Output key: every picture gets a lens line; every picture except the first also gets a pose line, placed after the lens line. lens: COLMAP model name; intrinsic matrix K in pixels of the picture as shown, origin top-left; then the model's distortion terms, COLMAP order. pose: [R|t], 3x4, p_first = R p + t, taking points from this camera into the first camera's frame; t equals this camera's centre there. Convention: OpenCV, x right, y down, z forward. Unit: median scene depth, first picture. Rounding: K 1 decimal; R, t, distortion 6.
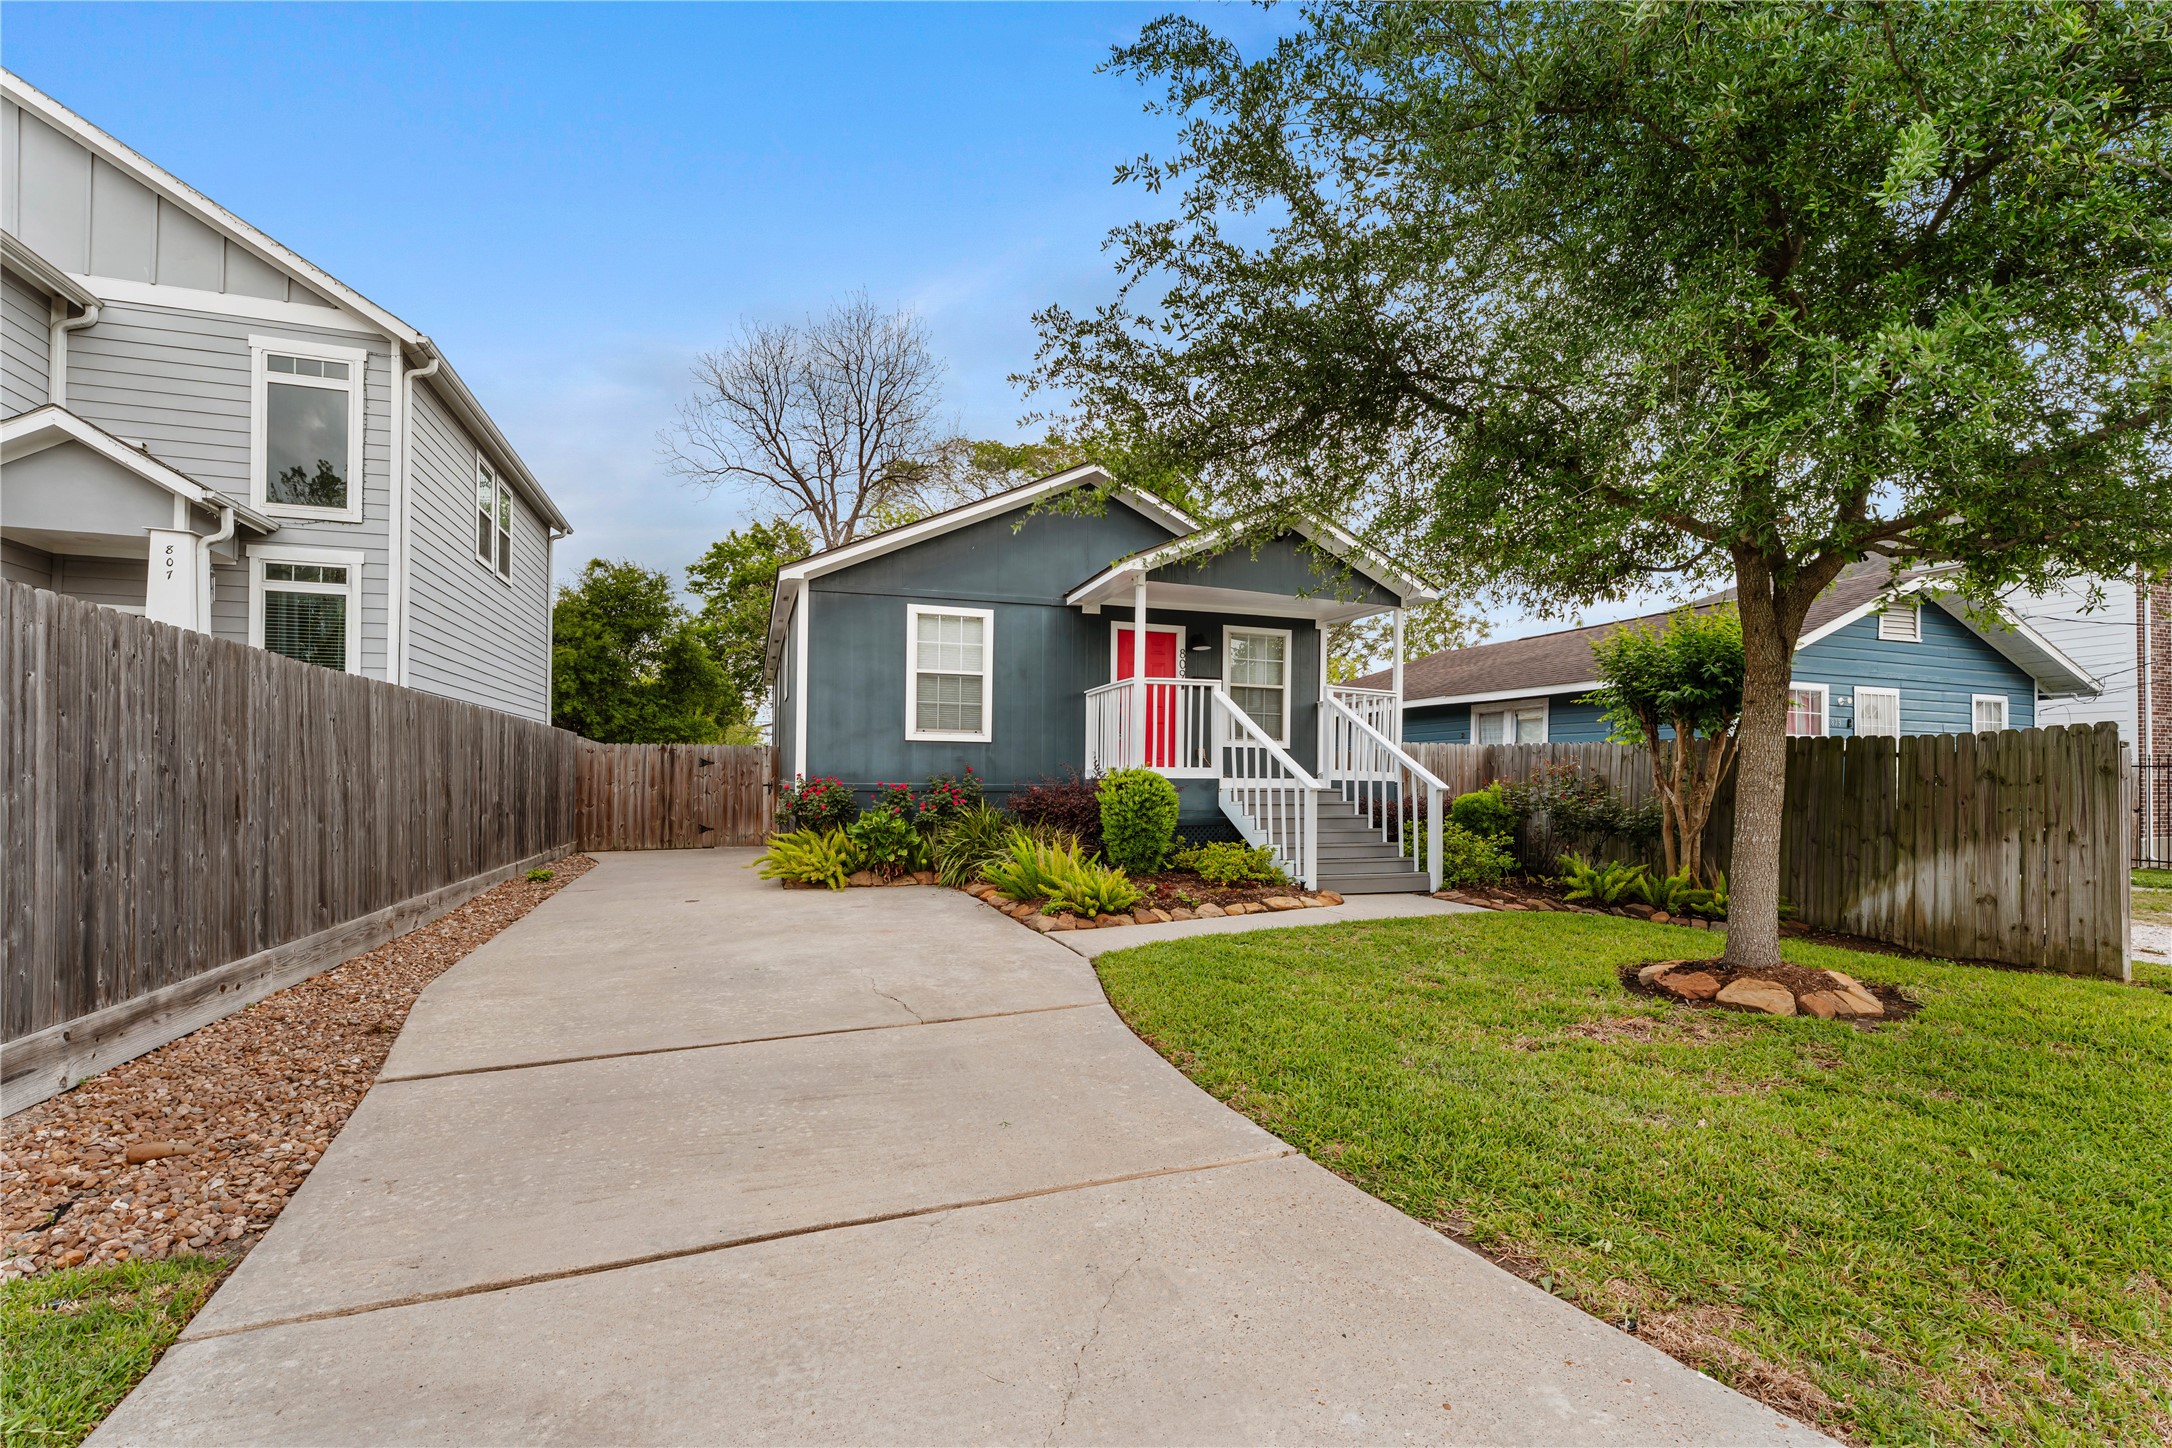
lens RADIAL K [[905.1, 0, 1089.1], [0, 905.1, 785.2], [0, 0, 1]] dist [0.000248, 0.000106]
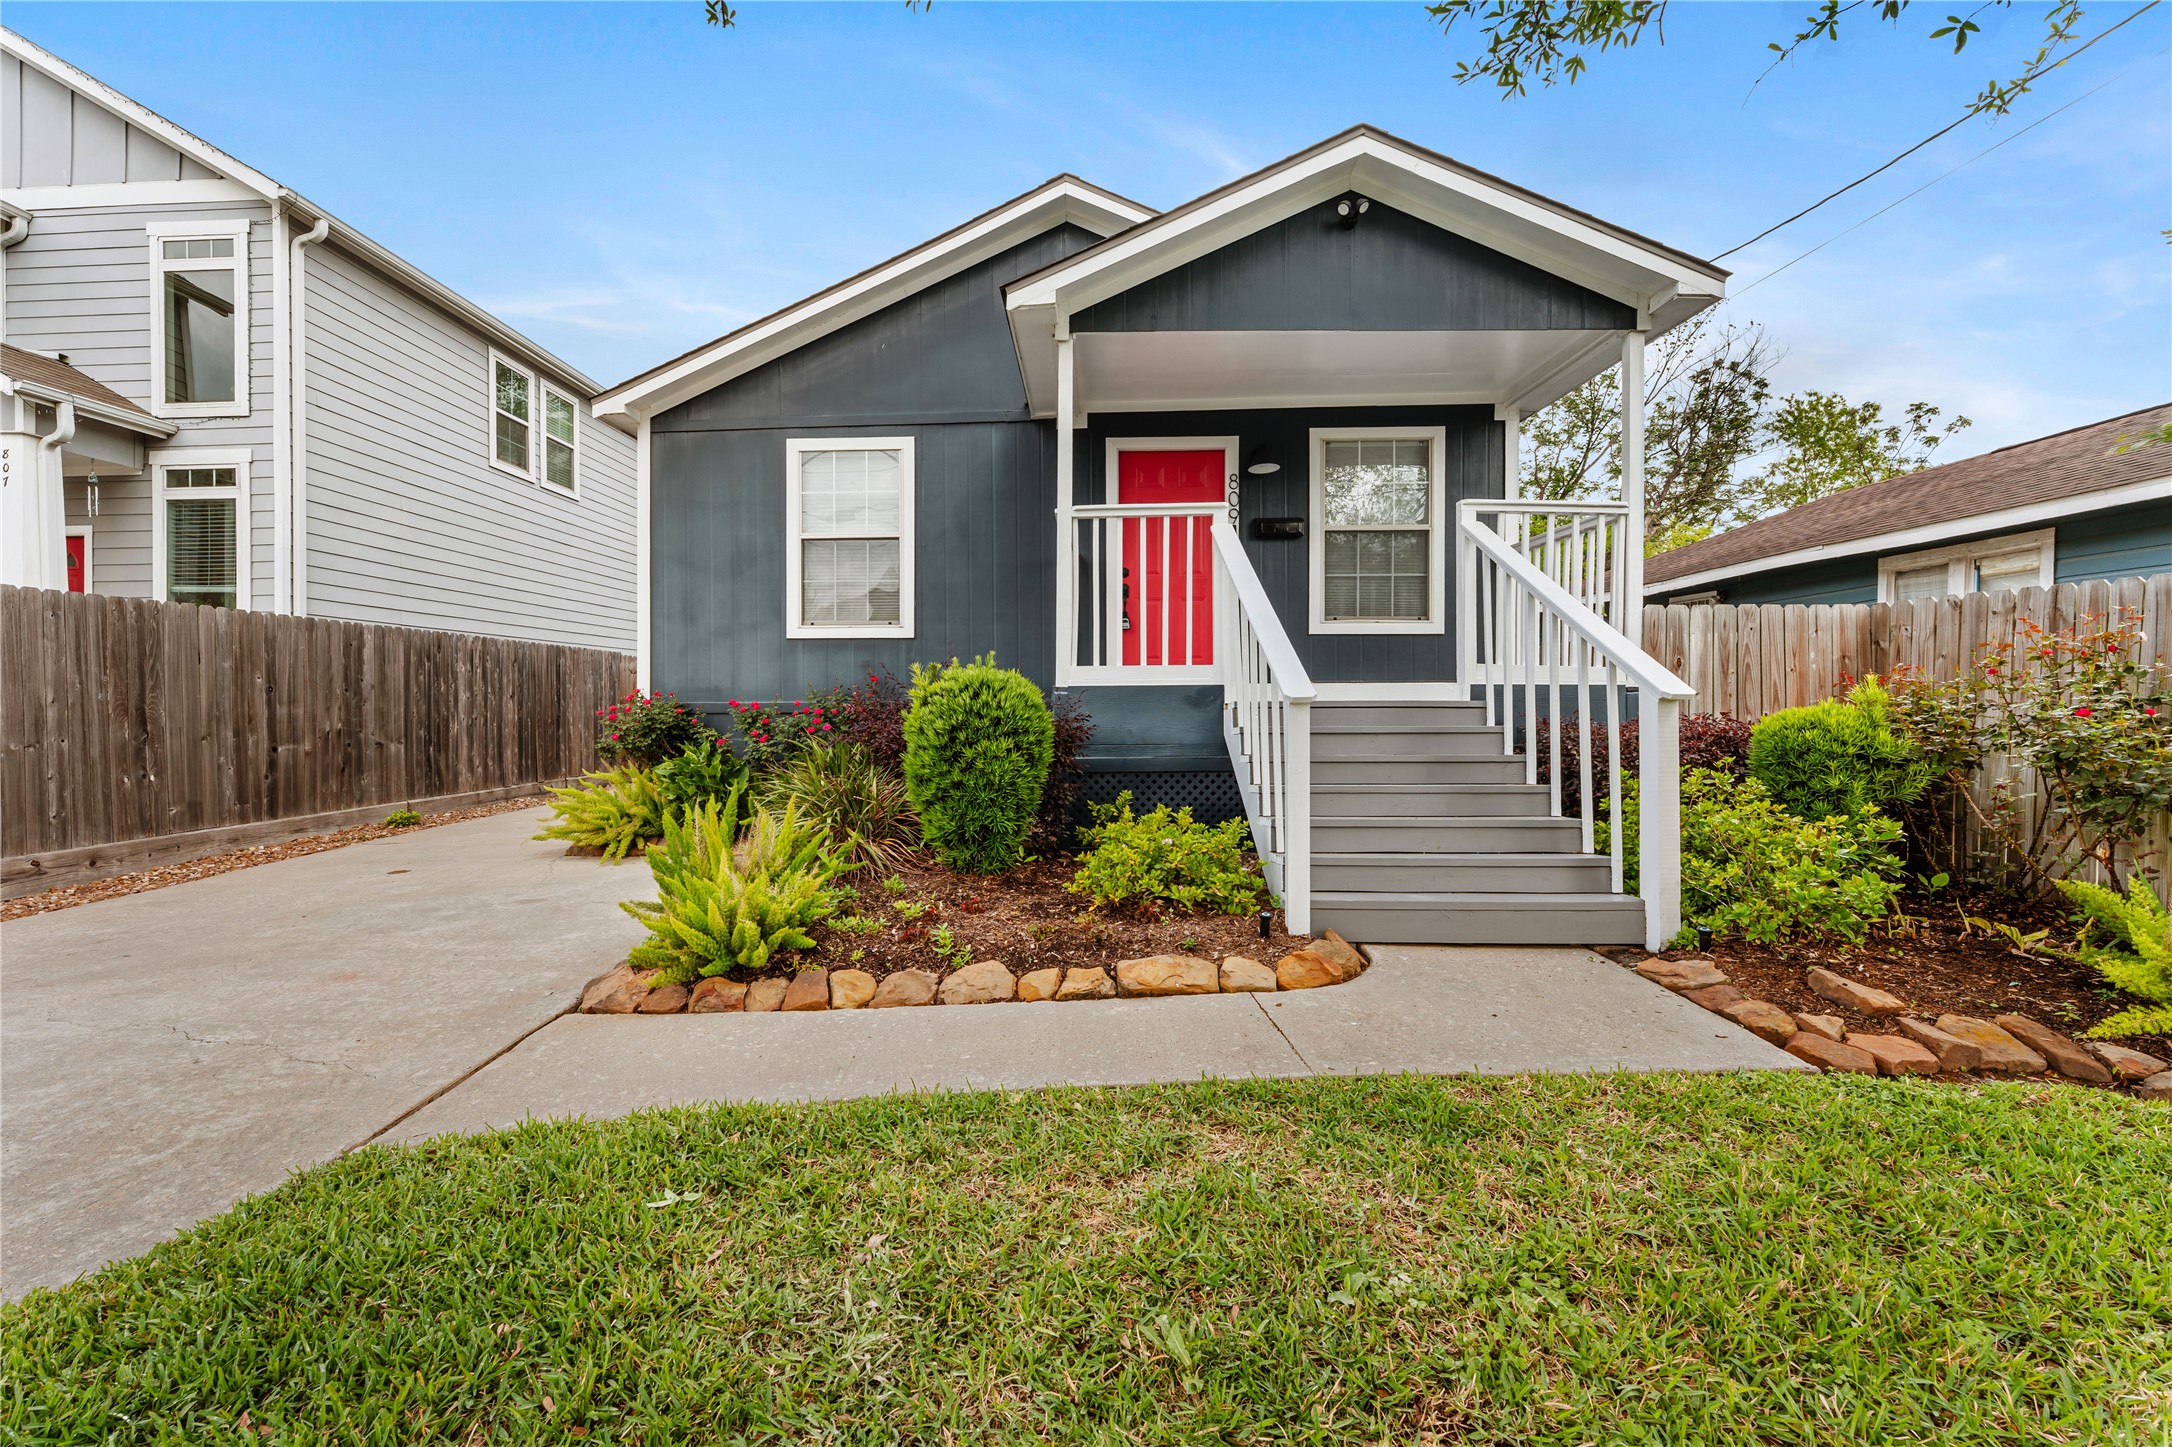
lens RADIAL K [[873.7, 0, 1082.3], [0, 873.7, 713.0], [0, 0, 1]] dist [-0.001007, -0.000250]
pose [[0.929022, -0.008440, -0.369929, 0.268221], [0.010113, 0.999946, 0.002584, 0.007539], [0.369887, -0.006142, 0.929056, 0.505159]]
